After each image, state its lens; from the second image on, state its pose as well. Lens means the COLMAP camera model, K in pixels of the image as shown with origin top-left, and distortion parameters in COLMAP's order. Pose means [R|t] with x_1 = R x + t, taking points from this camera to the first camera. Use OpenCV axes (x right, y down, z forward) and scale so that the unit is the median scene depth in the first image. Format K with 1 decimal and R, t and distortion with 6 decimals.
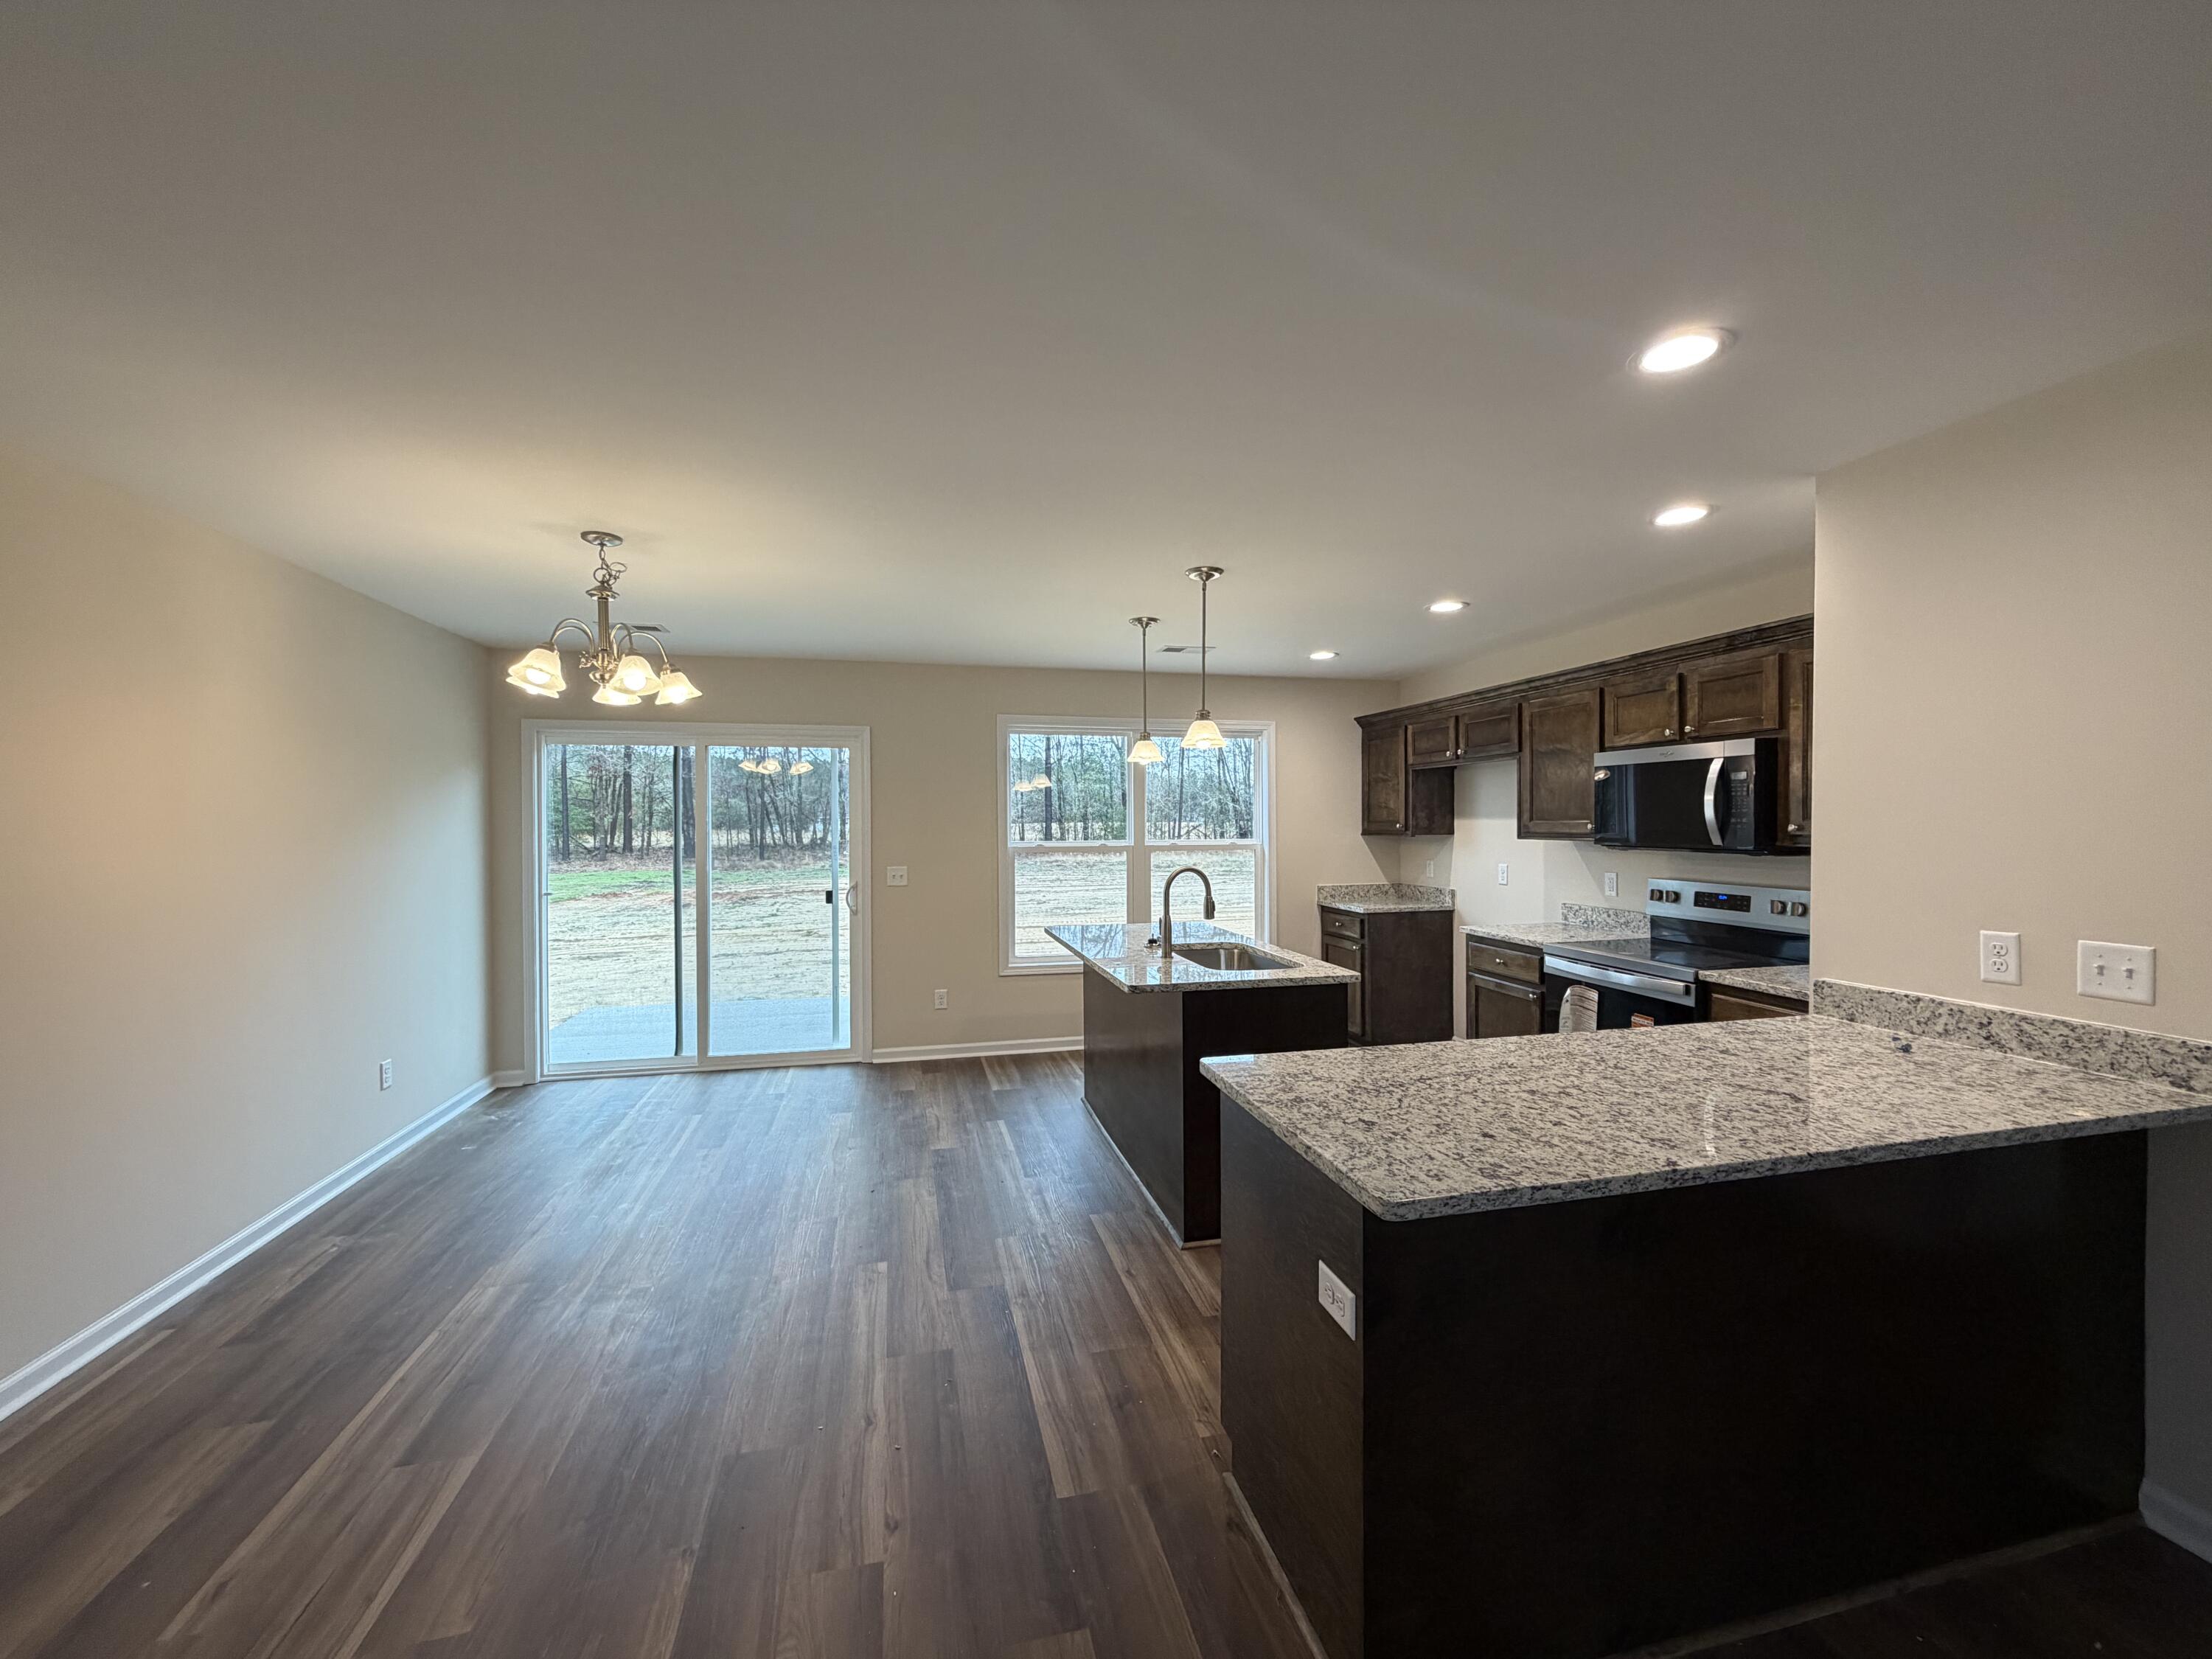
lens RADIAL K [[876.4, 0, 1101.7], [0, 876.4, 832.1], [0, 0, 1]] dist [-0.000532, -0.000531]
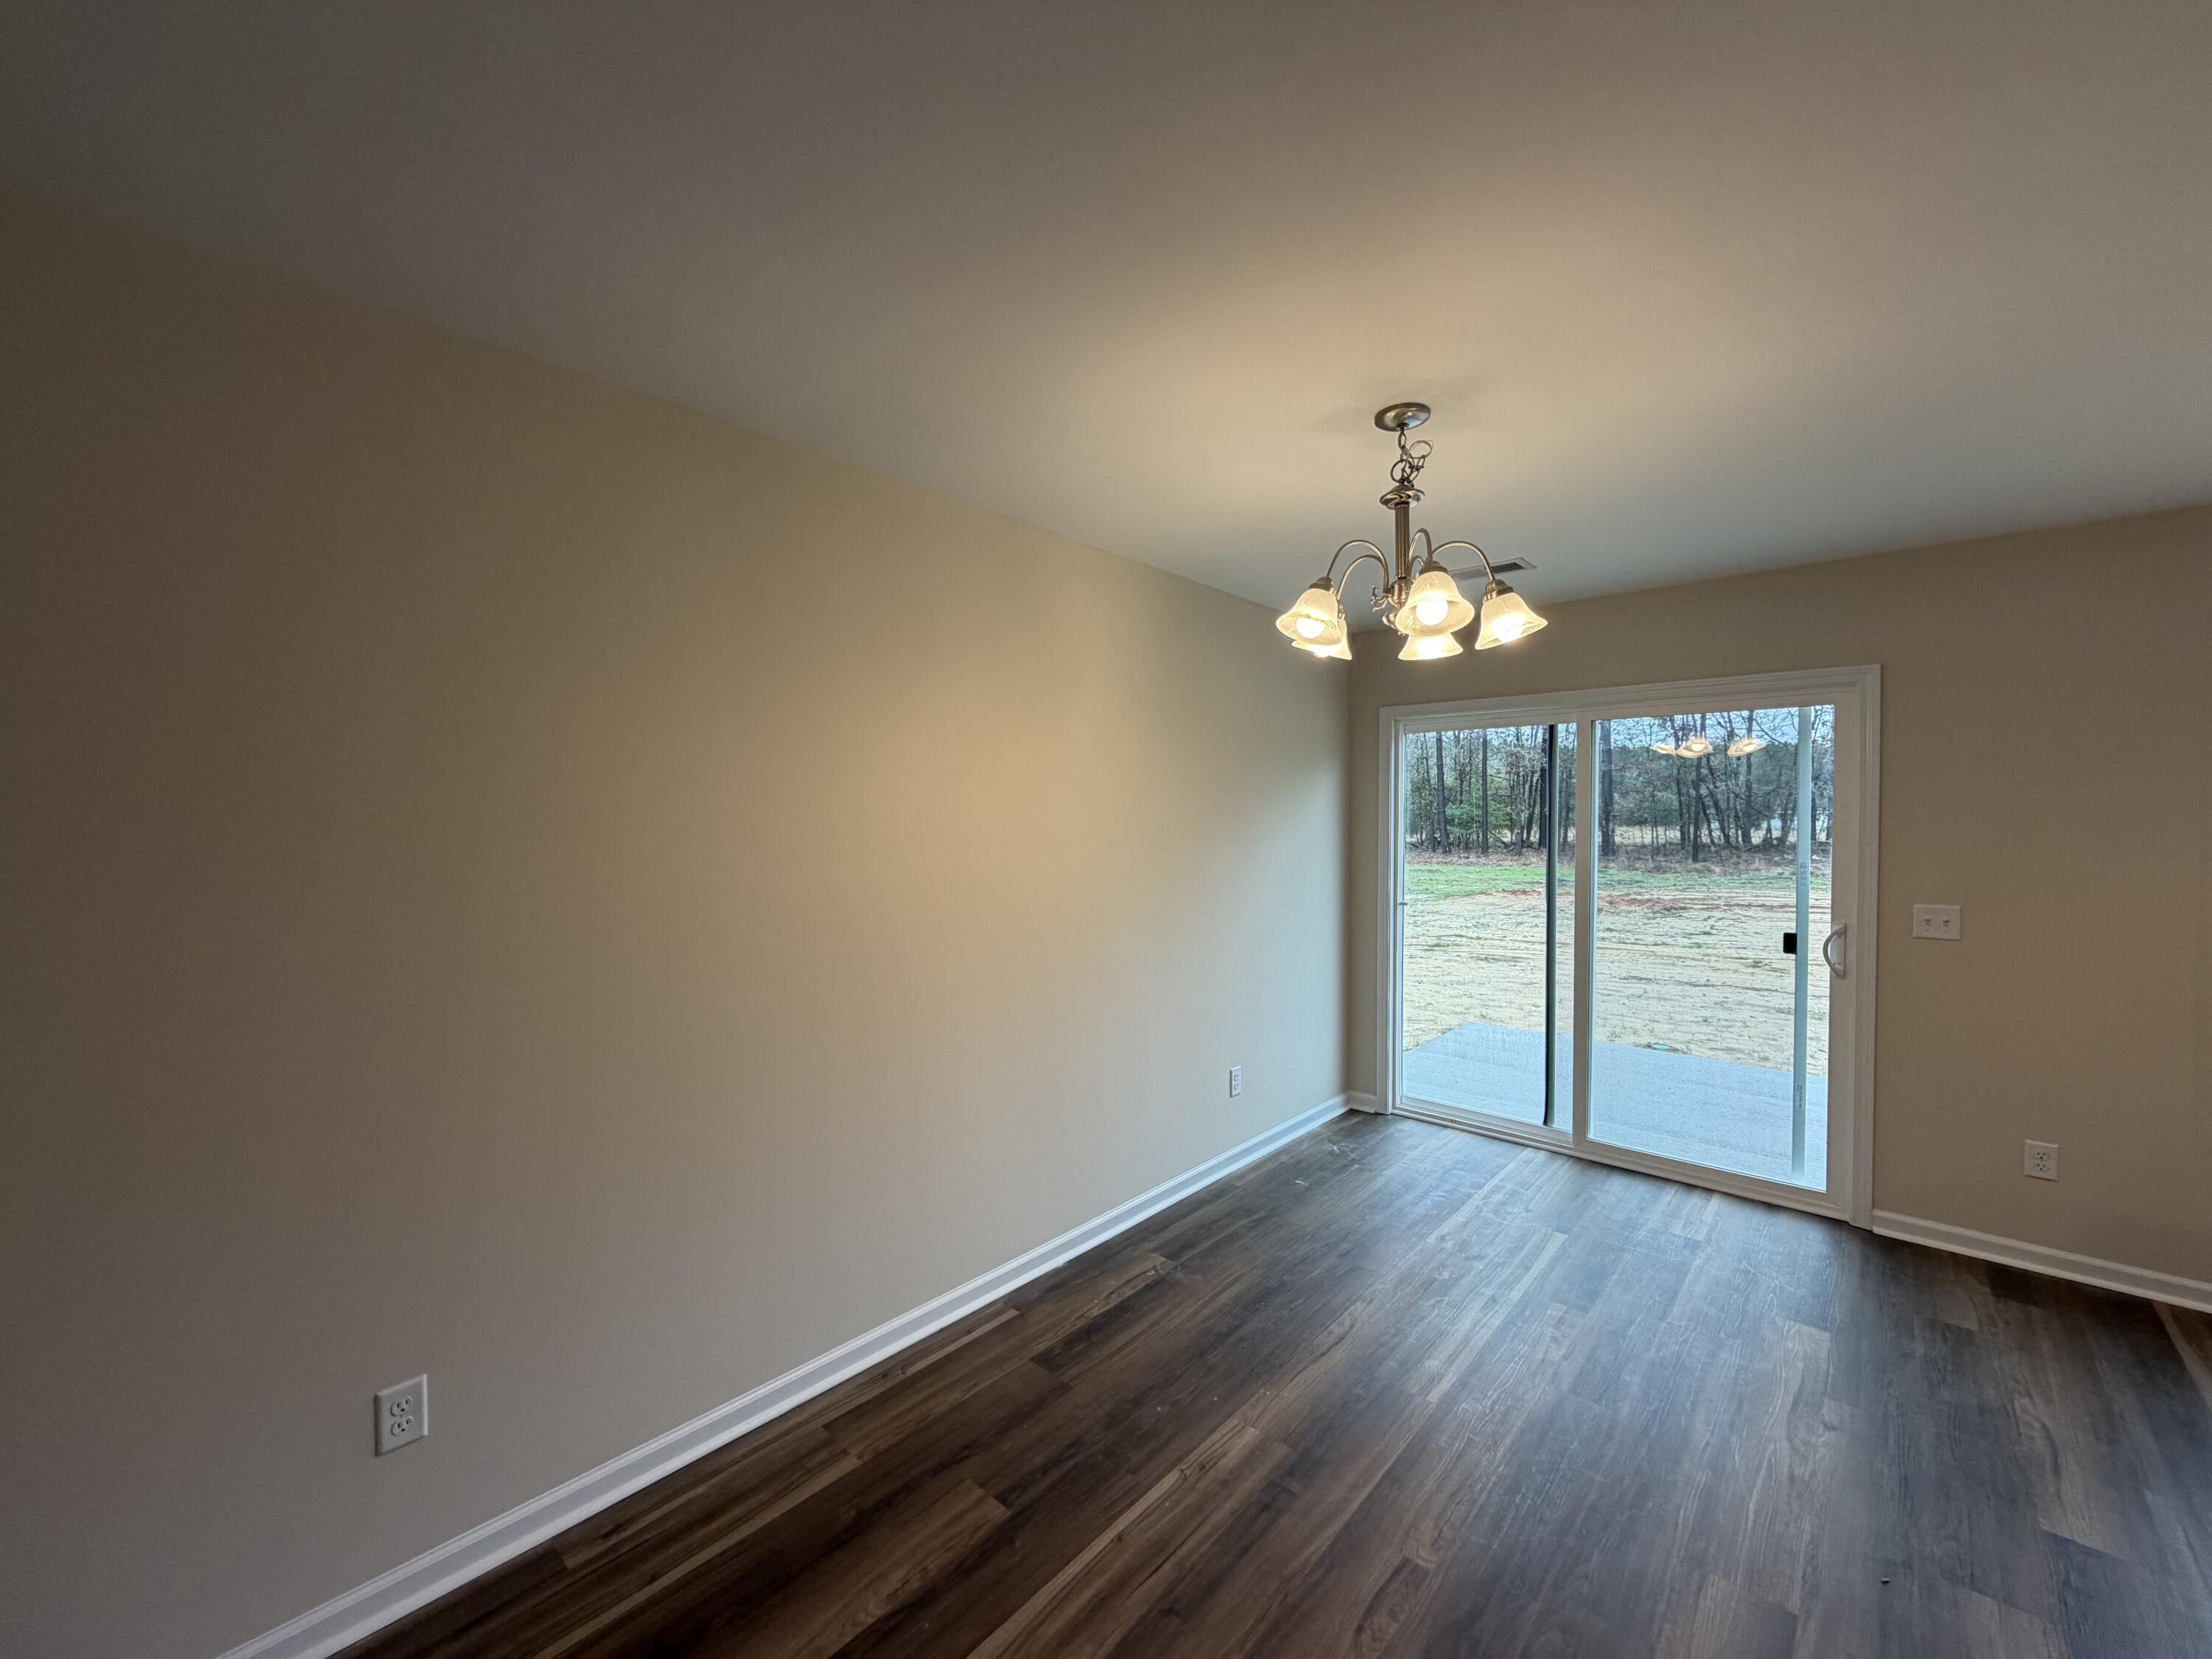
lens RADIAL K [[876.4, 0, 1101.7], [0, 876.4, 832.1], [0, 0, 1]] dist [-0.000532, -0.000531]
pose [[0.566976, 0.016413, -0.823571, -0.084227], [-0.011494, 0.999862, 0.012013, -0.009045], [0.823654, 0.002655, 0.567086, 0.266633]]
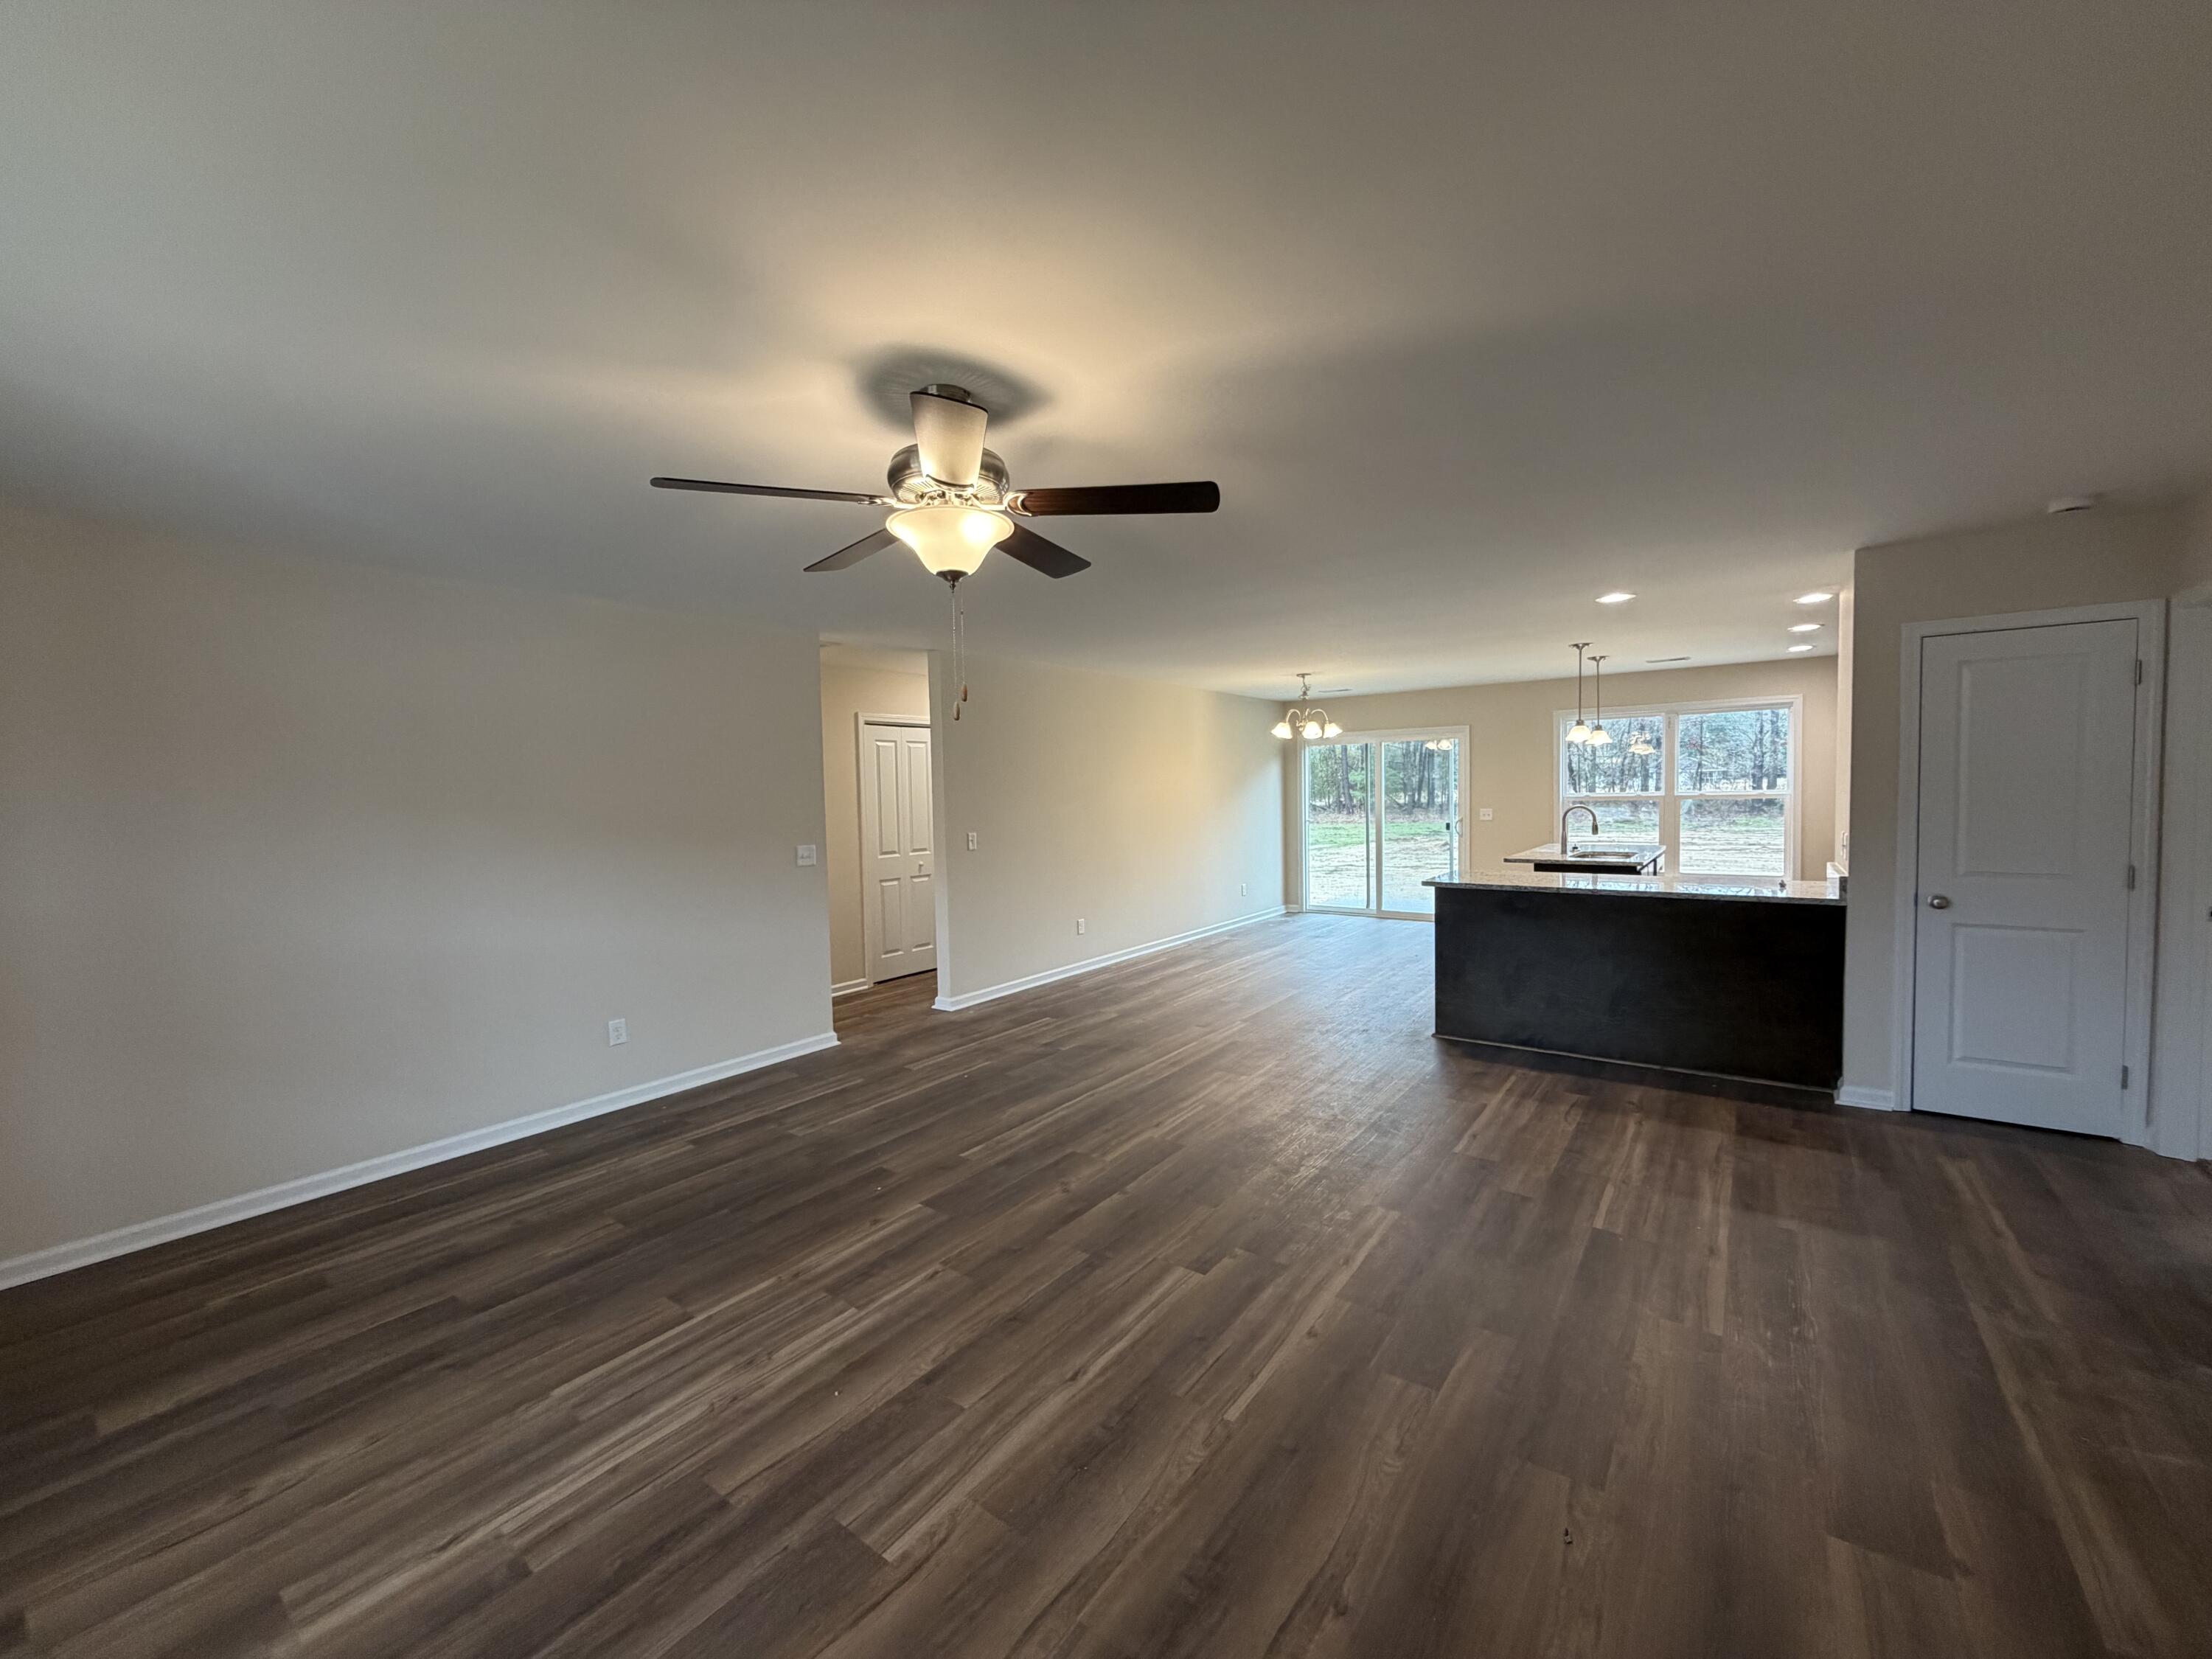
lens RADIAL K [[876.4, 0, 1101.7], [0, 876.4, 832.1], [0, 0, 1]] dist [-0.000532, -0.000531]
pose [[0.642038, 0.026467, -0.766216, 0.600868], [0.010889, 0.998988, 0.043631, 0.003582], [0.766595, -0.036356, 0.641100, -0.652978]]
